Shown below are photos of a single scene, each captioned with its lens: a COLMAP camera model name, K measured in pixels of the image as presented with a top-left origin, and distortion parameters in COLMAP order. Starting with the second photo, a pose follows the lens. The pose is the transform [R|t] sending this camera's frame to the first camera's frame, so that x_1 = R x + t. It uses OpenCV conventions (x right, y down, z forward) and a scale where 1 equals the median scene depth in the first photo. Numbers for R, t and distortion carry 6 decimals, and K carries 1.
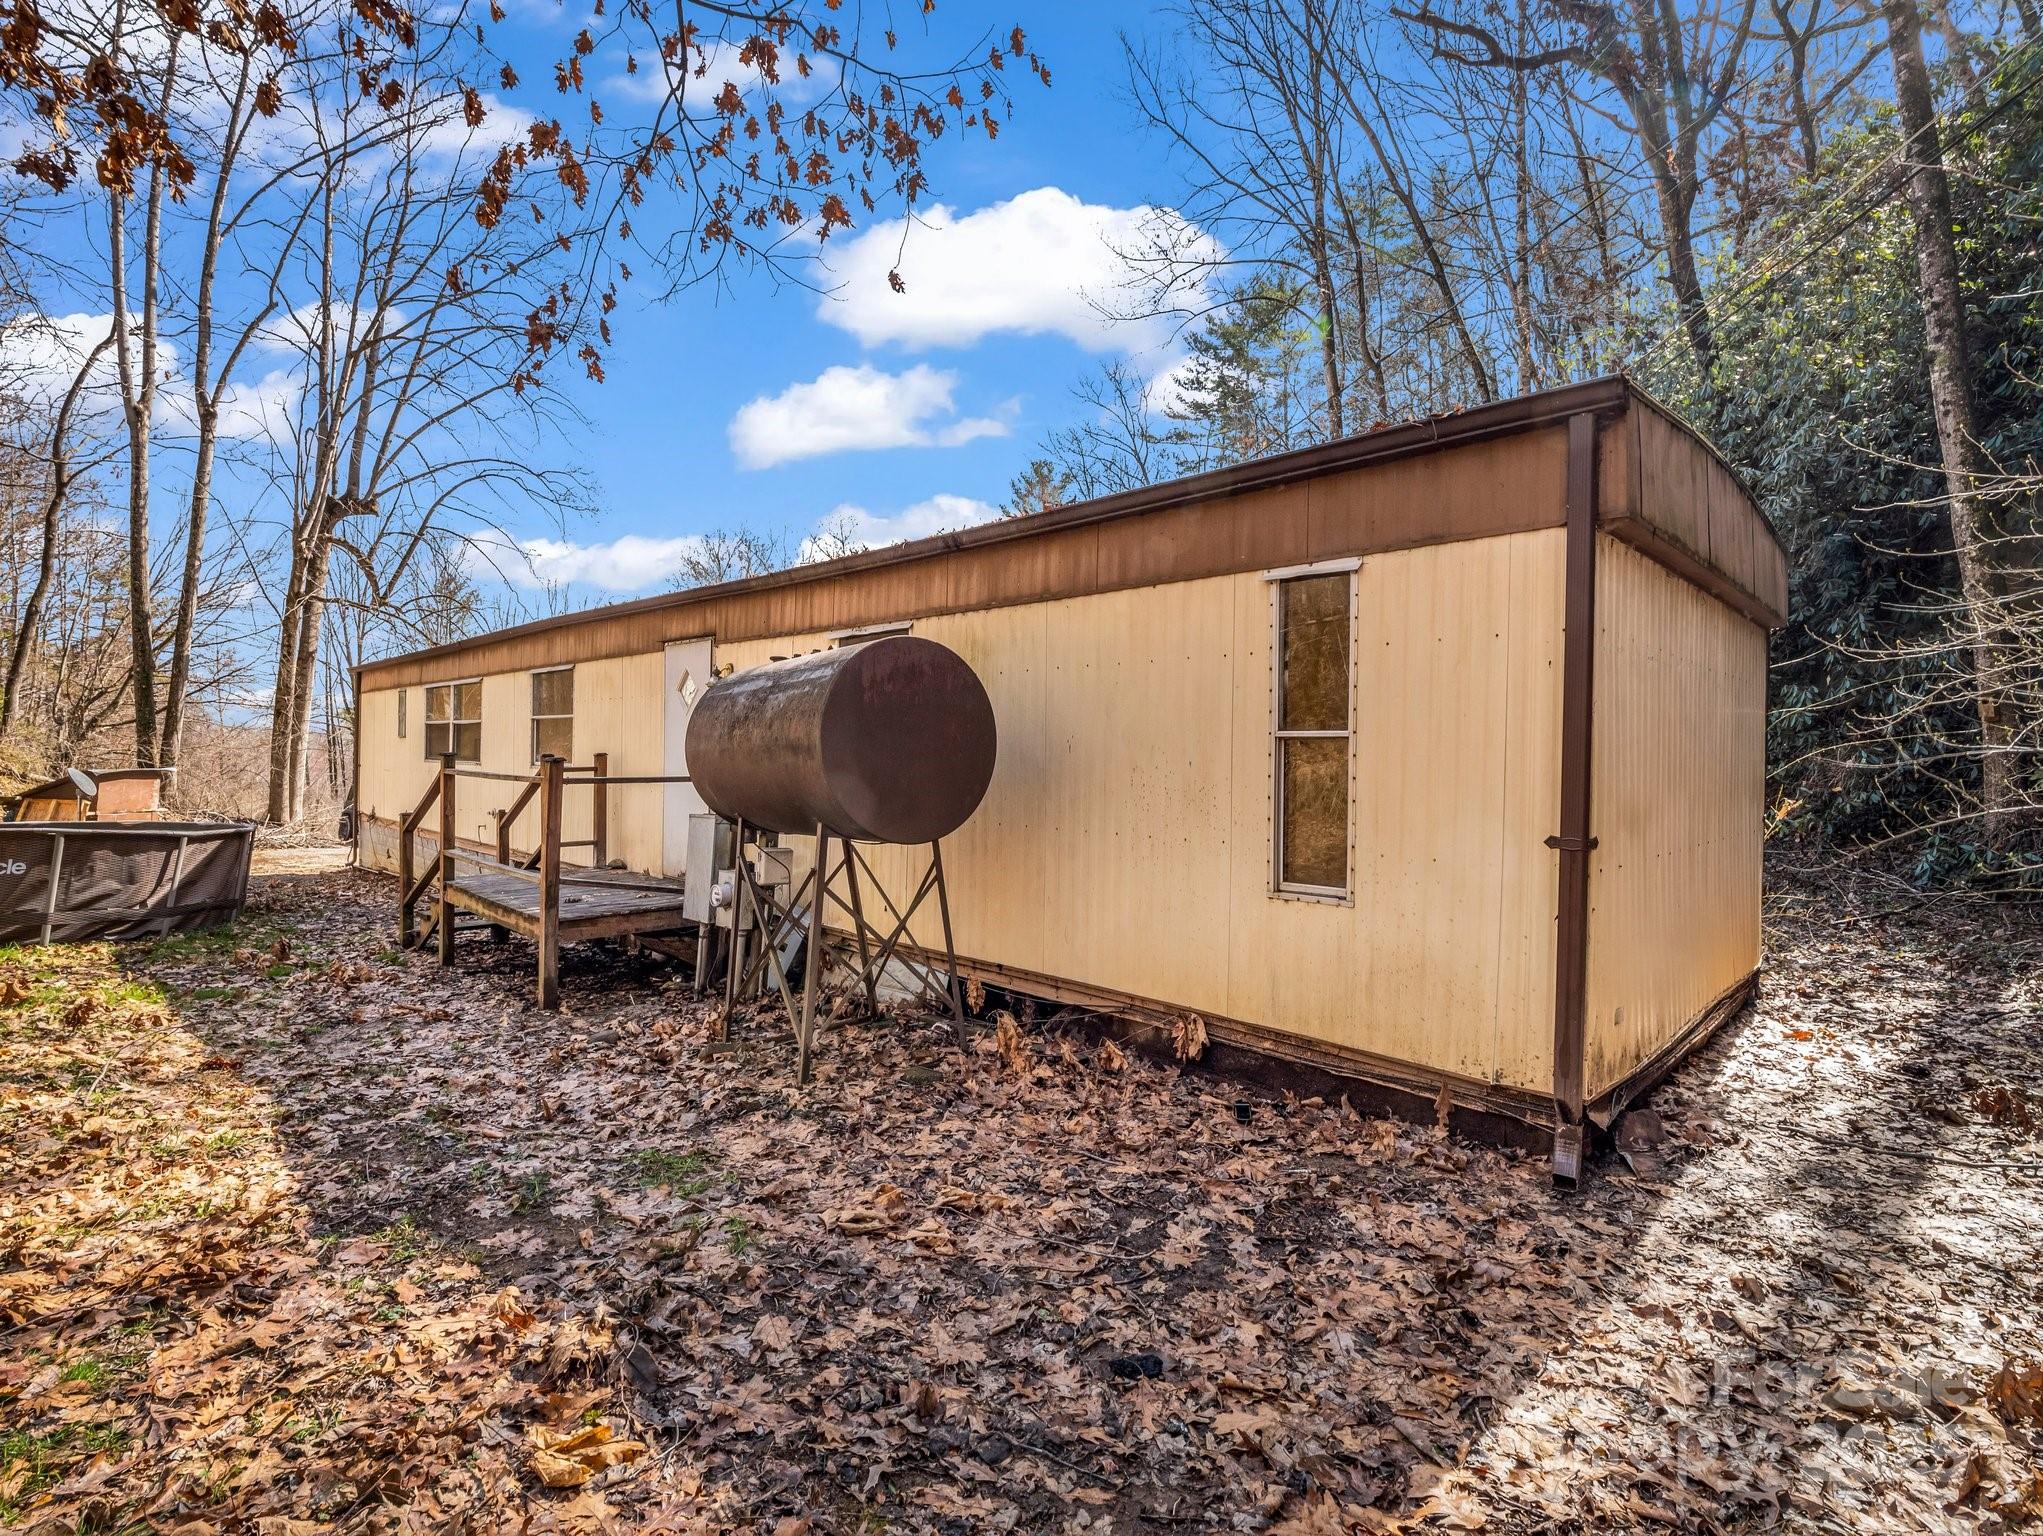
lens RADIAL K [[1041.8, 0, 1021.5], [0, 1041.8, 768.0], [0, 0, 1]] dist [-0.017743, -0.002190]
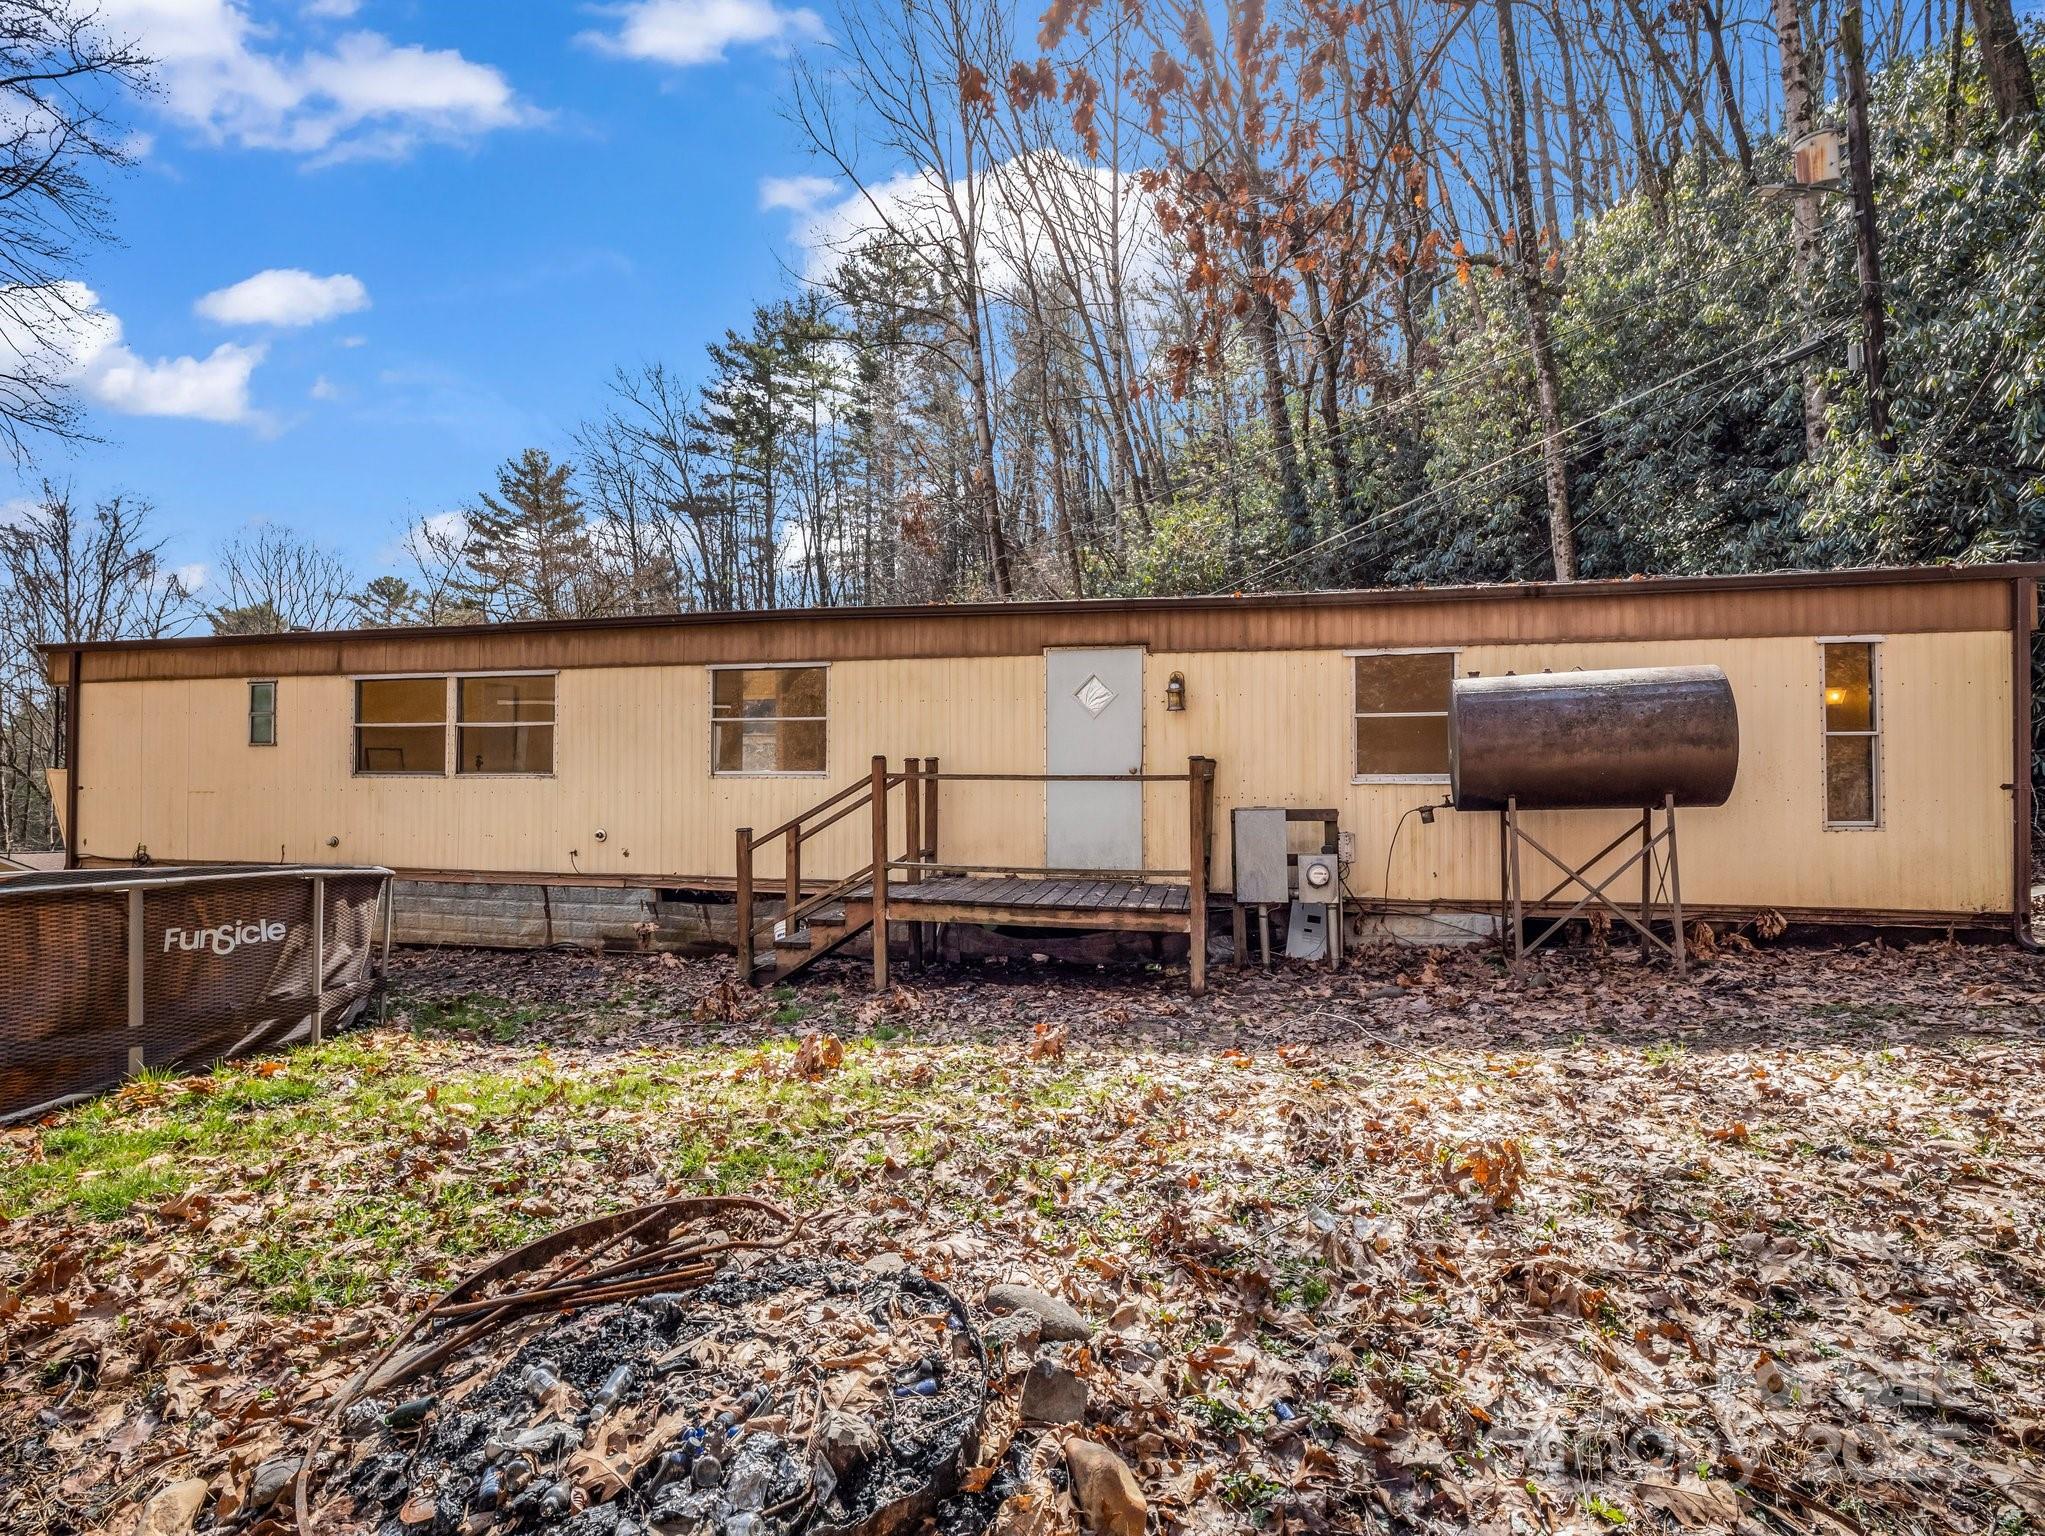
lens RADIAL K [[1042.9, 0, 1022.5], [0, 1042.9, 768.0], [0, 0, 1]] dist [-0.017743, -0.002190]
pose [[0.833523, -0.009270, 0.552406, -0.684151], [0.020117, 0.999705, -0.013578, 0.007741], [-0.552118, 0.022431, 0.833464, 0.125681]]
